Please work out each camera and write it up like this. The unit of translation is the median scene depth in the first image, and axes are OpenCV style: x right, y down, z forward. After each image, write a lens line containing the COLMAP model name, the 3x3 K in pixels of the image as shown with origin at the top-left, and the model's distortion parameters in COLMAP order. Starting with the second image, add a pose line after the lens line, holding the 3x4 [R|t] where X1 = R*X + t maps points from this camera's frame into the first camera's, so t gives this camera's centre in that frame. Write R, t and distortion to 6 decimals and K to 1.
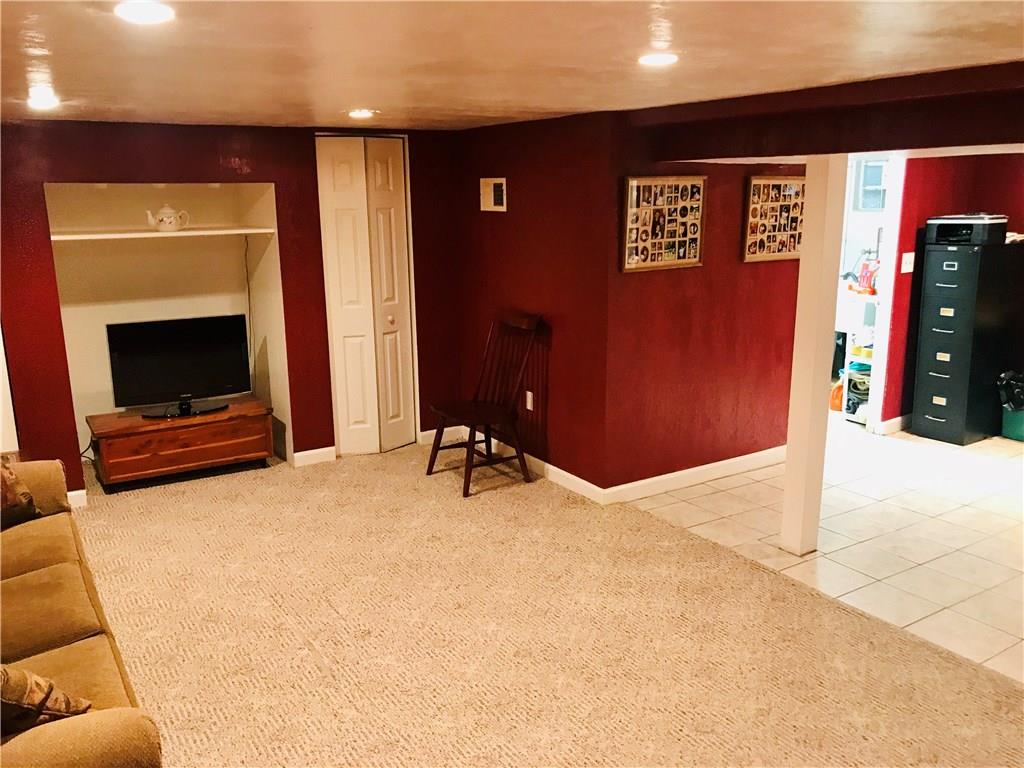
lens RADIAL K [[845.5, 0, 510.6], [0, 845.5, 388.3], [0, 0, 1]] dist [0.030051, -0.016643]
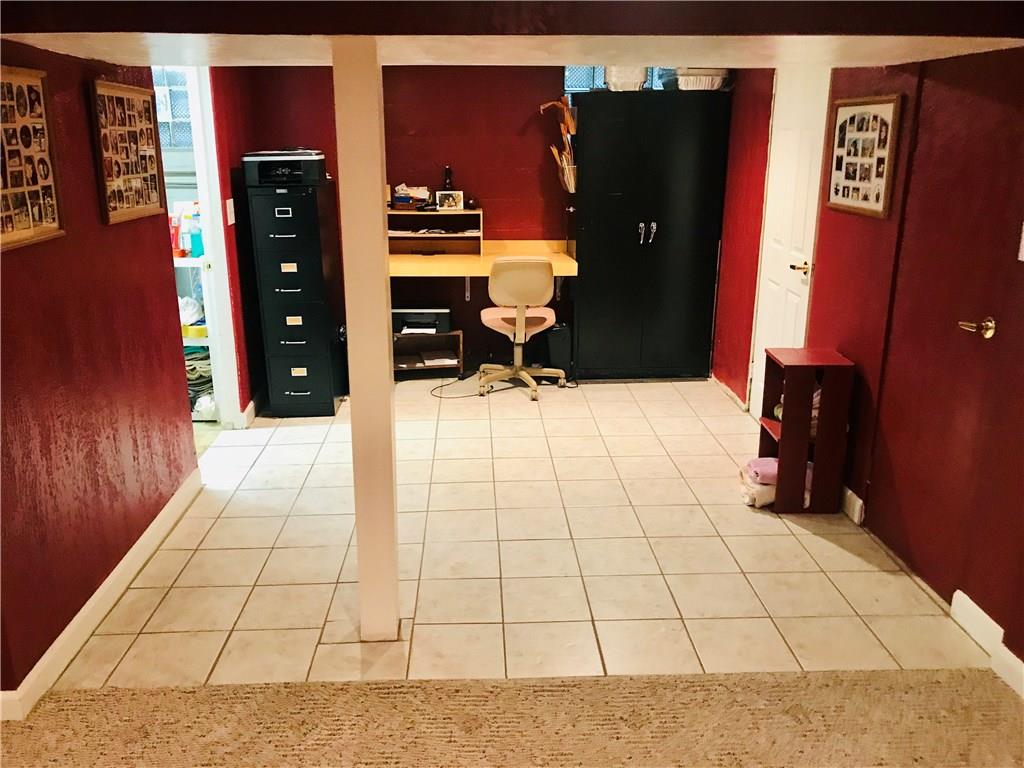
lens RADIAL K [[845.5, 0, 503.4], [0, 845.5, 377.2], [0, 0, 1]] dist [0.030051, -0.016643]
pose [[0.510085, -0.225932, 0.829920, -0.122193], [0.191428, 0.970504, 0.146548, -0.082101], [-0.838551, 0.084118, 0.538290, 0.468969]]
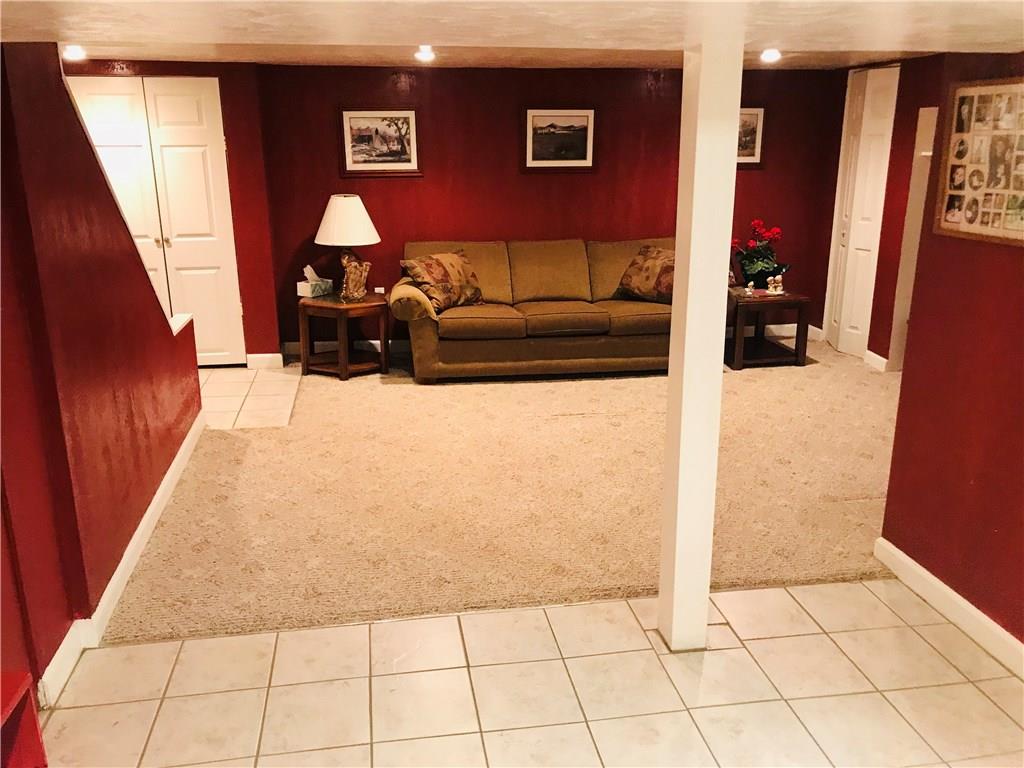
lens RADIAL K [[845.5, 0, 504.4], [0, 845.5, 381.0], [0, 0, 1]] dist [0.030051, -0.016643]
pose [[-0.394982, 0.265441, -0.879506, 0.842190], [-0.204657, 0.907868, 0.365911, -0.197816], [0.895603, 0.324525, -0.304267, 0.902247]]
